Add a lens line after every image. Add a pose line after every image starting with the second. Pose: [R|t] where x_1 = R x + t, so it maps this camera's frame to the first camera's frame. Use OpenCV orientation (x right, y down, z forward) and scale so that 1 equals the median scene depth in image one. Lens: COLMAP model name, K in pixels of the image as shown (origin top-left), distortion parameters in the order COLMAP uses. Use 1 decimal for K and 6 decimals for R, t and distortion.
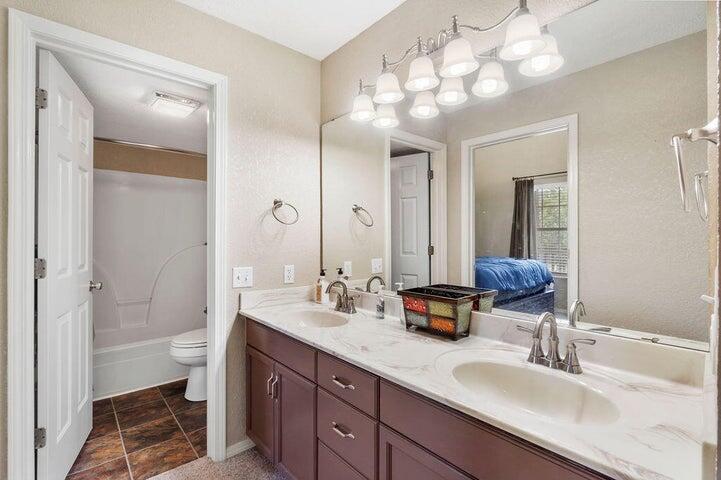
lens RADIAL K [[334.8, 0, 360.3], [0, 334.8, 239.0], [0, 0, 1]] dist [-0.001757, -0.001625]
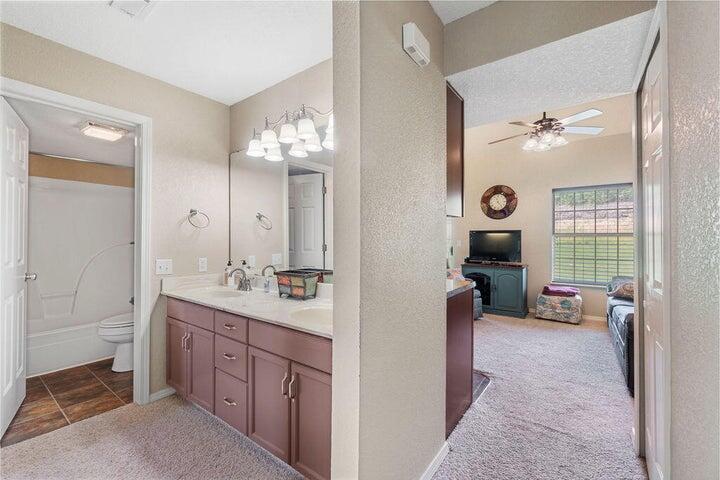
lens RADIAL K [[312.4, 0, 359.9], [0, 312.4, 237.9], [0, 0, 1]] dist [-0.003269, -0.000026]
pose [[0.979019, 0.002843, 0.203751, 0.157198], [-0.001590, 0.999979, -0.006317, 0.004331], [-0.203765, 0.005861, 0.979002, -0.373518]]
